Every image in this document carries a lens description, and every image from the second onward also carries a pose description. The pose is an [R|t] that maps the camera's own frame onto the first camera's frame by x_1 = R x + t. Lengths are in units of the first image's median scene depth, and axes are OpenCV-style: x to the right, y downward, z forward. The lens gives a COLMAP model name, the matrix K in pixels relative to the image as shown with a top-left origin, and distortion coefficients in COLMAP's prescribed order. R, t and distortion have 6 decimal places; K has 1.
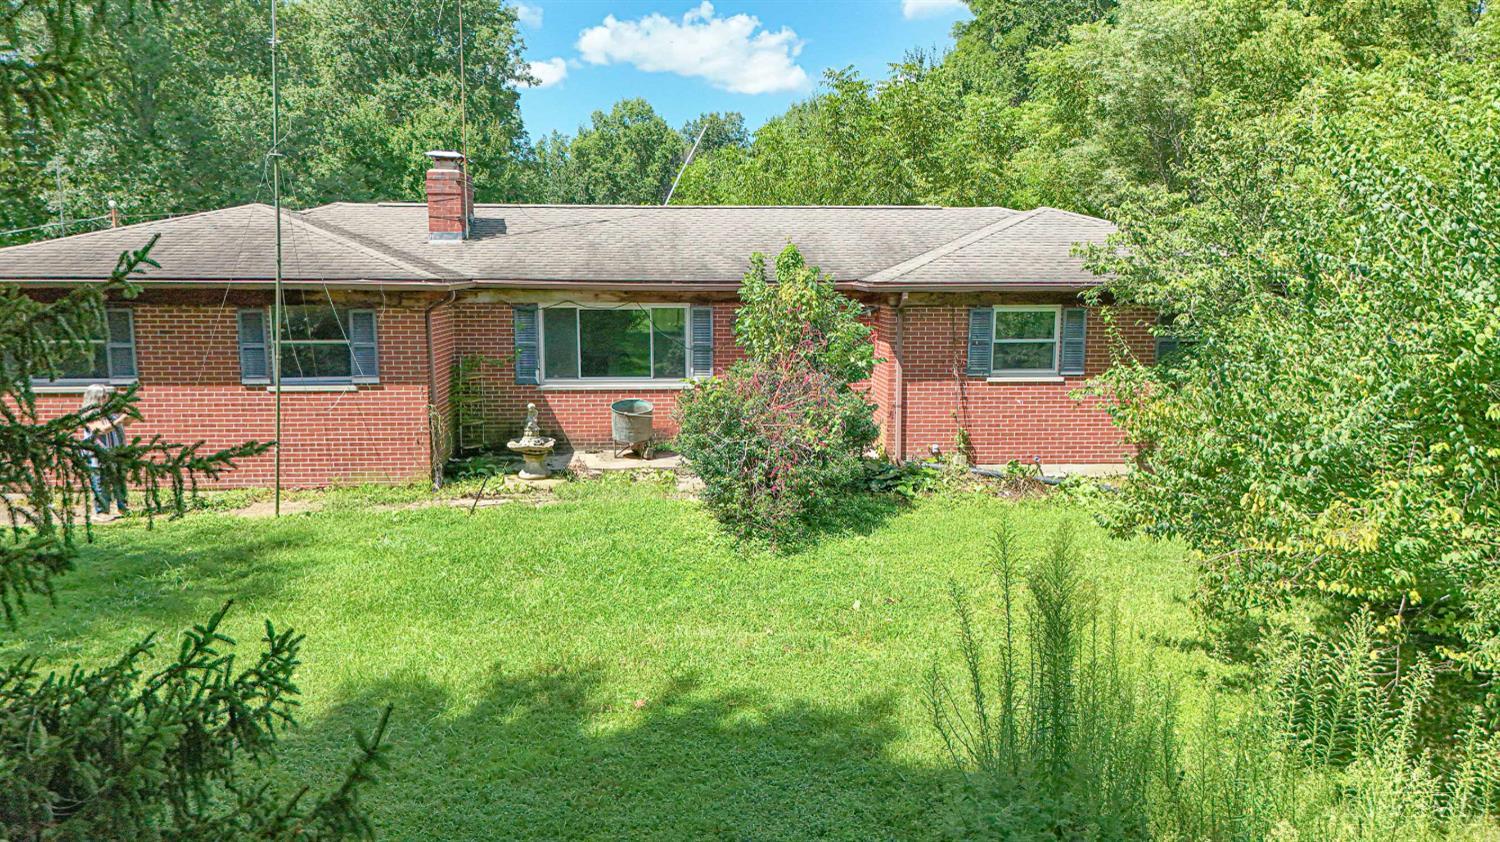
lens RADIAL K [[1120.1, 0, 739.6], [0, 1120.1, 423.0], [0, 0, 1]] dist [0.047815, -0.012919]
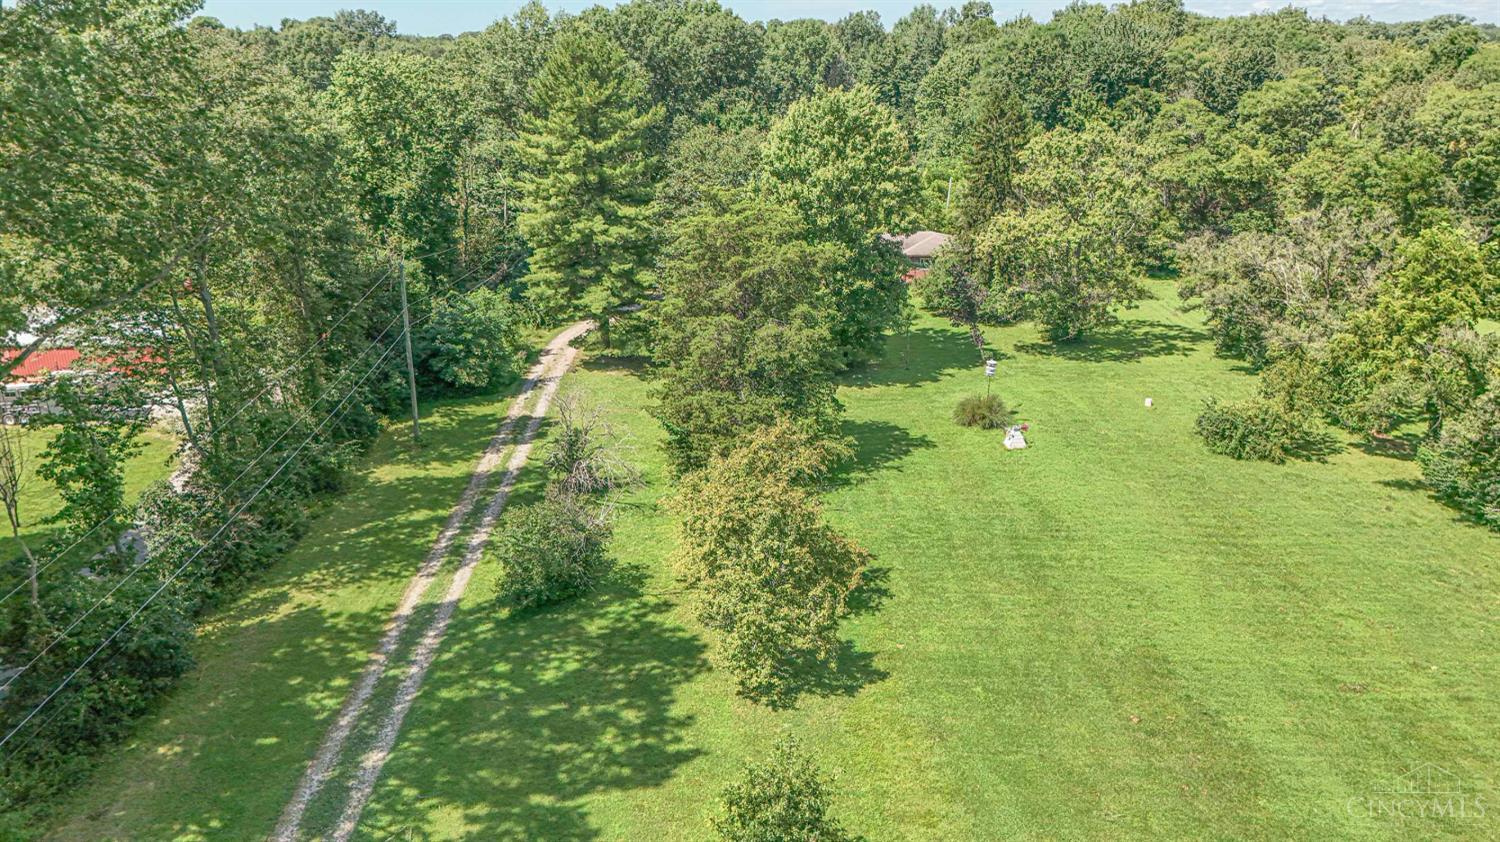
lens RADIAL K [[1120.1, 0, 751.8], [0, 1120.1, 423.4], [0, 0, 1]] dist [0.047815, -0.012919]
pose [[0.995204, 0.027358, -0.093913, -0.023372], [-0.009062, 0.981749, 0.189967, -0.084956], [0.097396, -0.188204, 0.977289, -1.237361]]
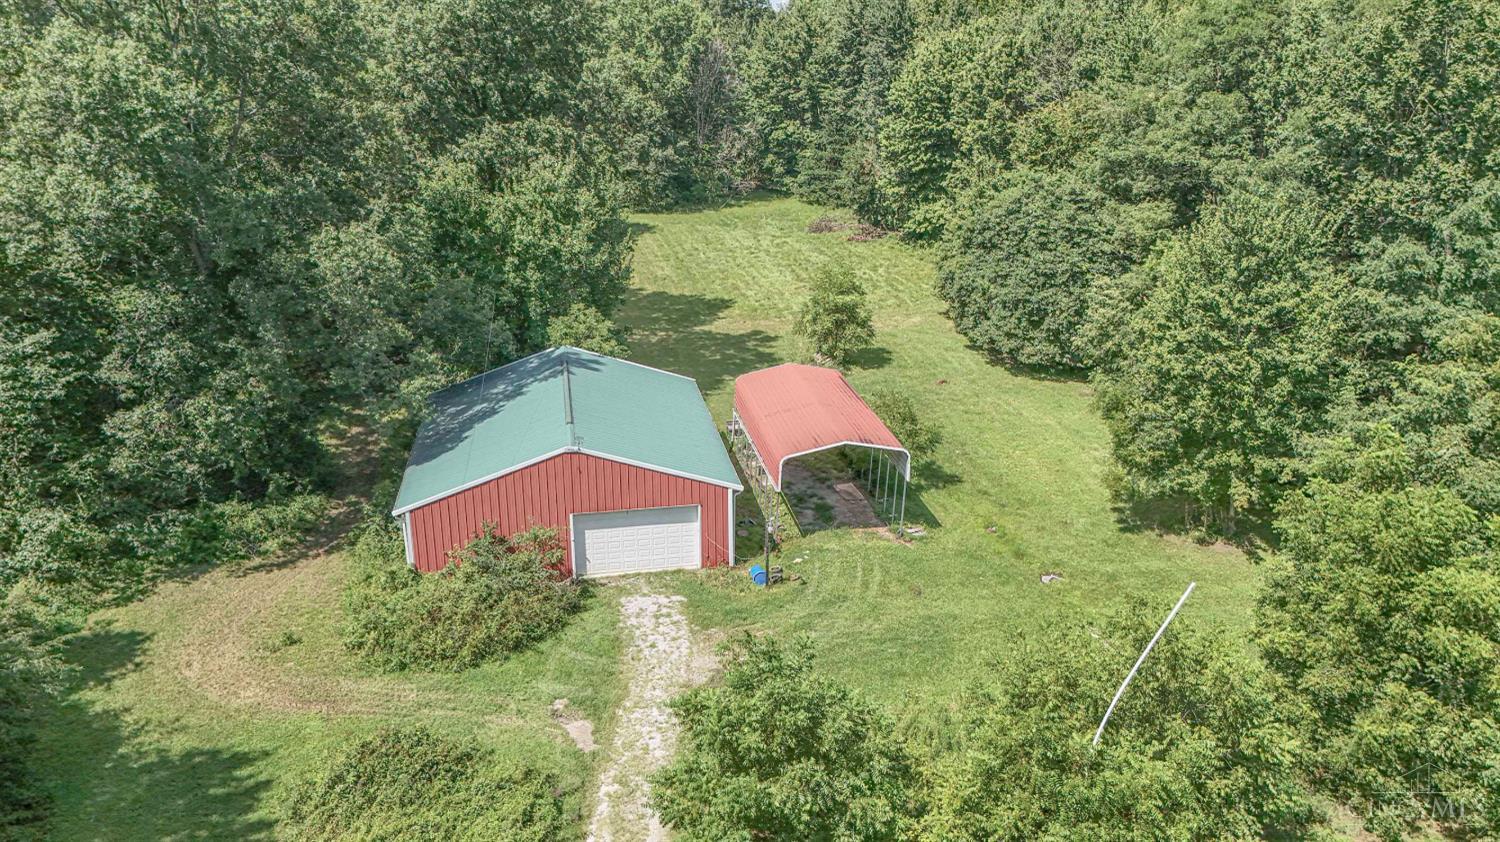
lens RADIAL K [[1120.1, 0, 748.2], [0, 1120.1, 429.7], [0, 0, 1]] dist [0.047815, -0.012919]
pose [[0.997927, -0.024390, 0.059553, -0.172663], [0.011869, 0.979275, 0.202188, -0.253200], [-0.063250, -0.201062, 0.977534, 0.178007]]
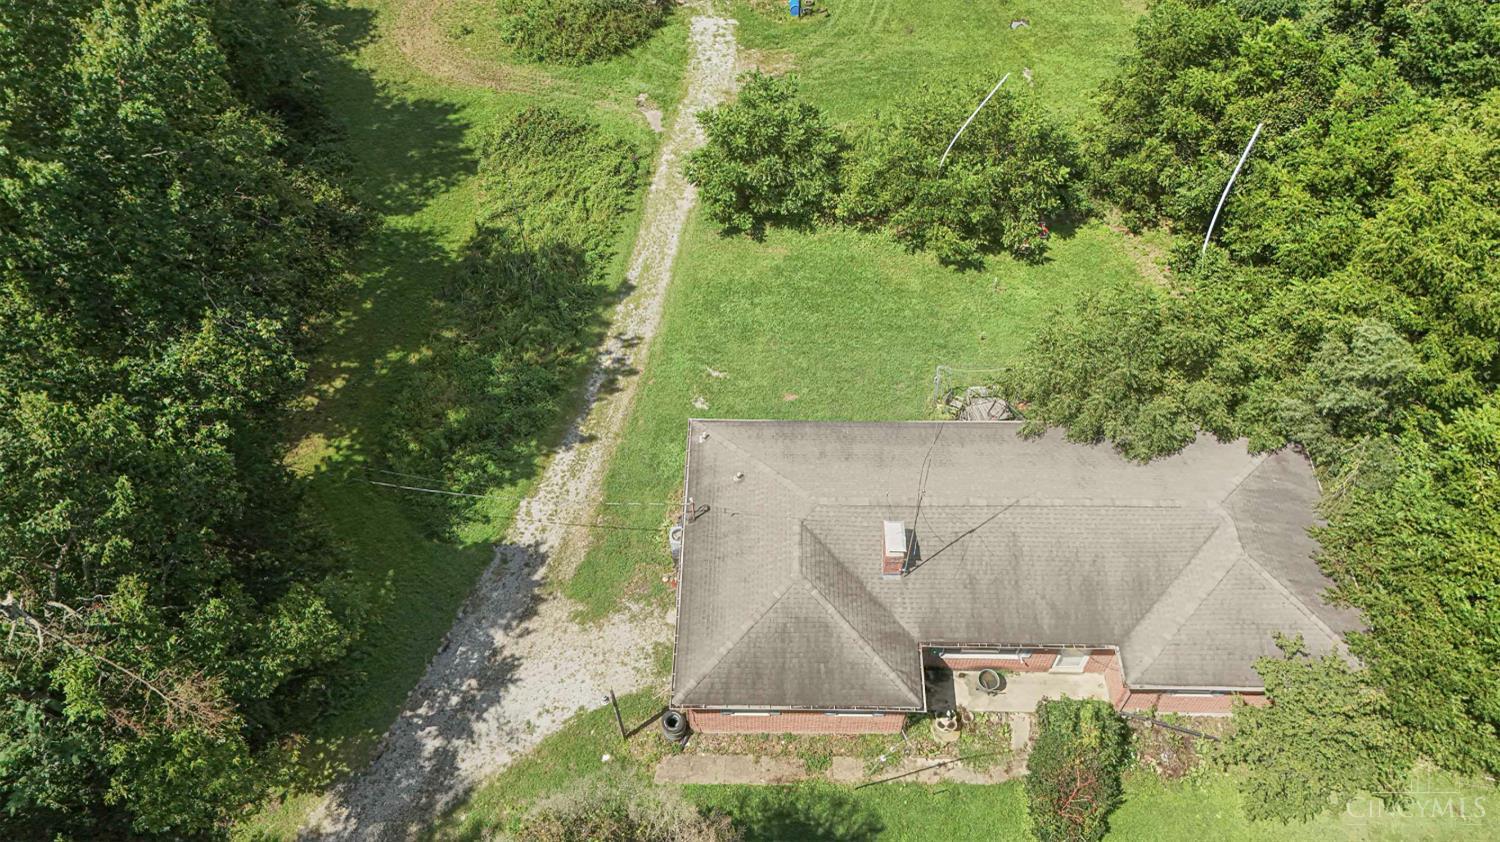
lens RADIAL K [[1120.1, 0, 750.1], [0, 1120.1, 432.0], [0, 0, 1]] dist [0.047815, -0.012919]
pose [[0.996485, 0.066536, -0.050893, -0.104610], [-0.011881, 0.713662, 0.700389, -0.402678], [0.082921, -0.697323, 0.711945, -0.041504]]
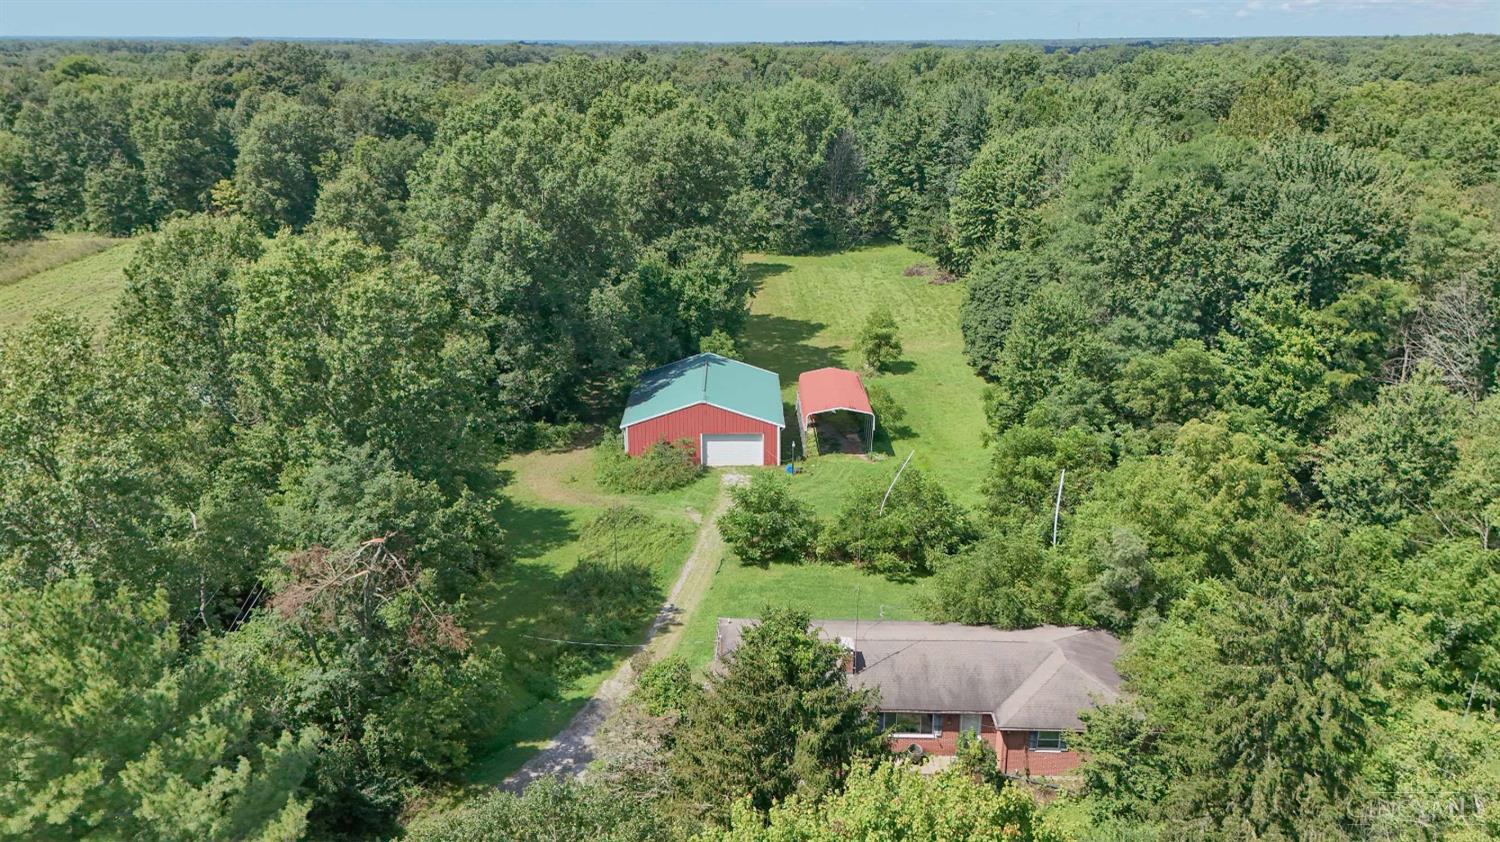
lens RADIAL K [[1120.1, 0, 749.9], [0, 1120.1, 420.0], [0, 0, 1]] dist [0.047815, -0.012919]
pose [[0.995193, 0.029375, -0.093419, -0.065715], [-0.011441, 0.982294, 0.186996, -0.335019], [0.097258, -0.185028, 0.977909, -0.432410]]
